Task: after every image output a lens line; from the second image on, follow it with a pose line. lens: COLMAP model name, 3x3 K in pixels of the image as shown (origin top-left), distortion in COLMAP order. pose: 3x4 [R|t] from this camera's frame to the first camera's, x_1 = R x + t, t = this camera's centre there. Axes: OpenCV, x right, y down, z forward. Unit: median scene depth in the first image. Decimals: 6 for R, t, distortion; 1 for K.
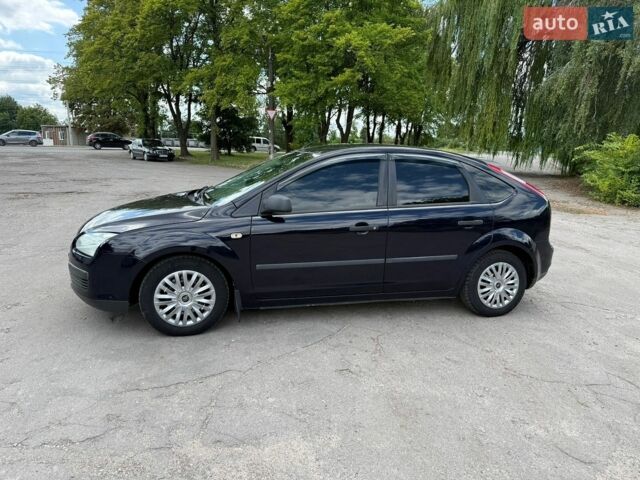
lens RADIAL K [[487.2, 0, 320.0], [0, 487.2, 240.0], [0, 0, 1]] dist [-0.026592, -0.005424]
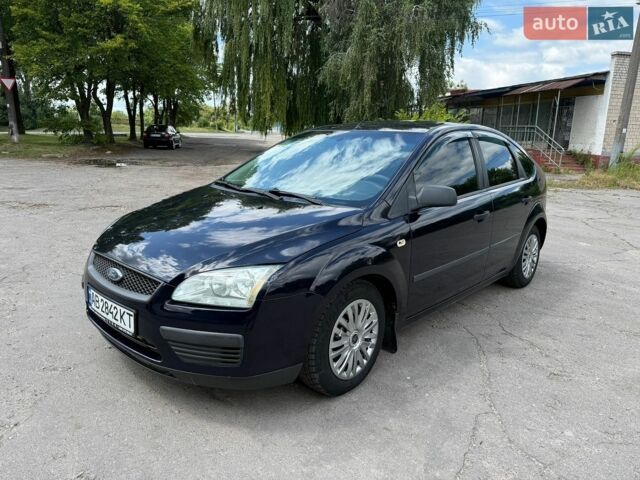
lens RADIAL K [[487.2, 0, 320.0], [0, 487.2, 240.0], [0, 0, 1]] dist [-0.026592, -0.005424]
pose [[0.836179, -0.116387, 0.535965, -0.179092], [0.094513, 0.993183, 0.068221, -0.020471], [-0.540252, -0.006389, 0.841479, 0.111159]]
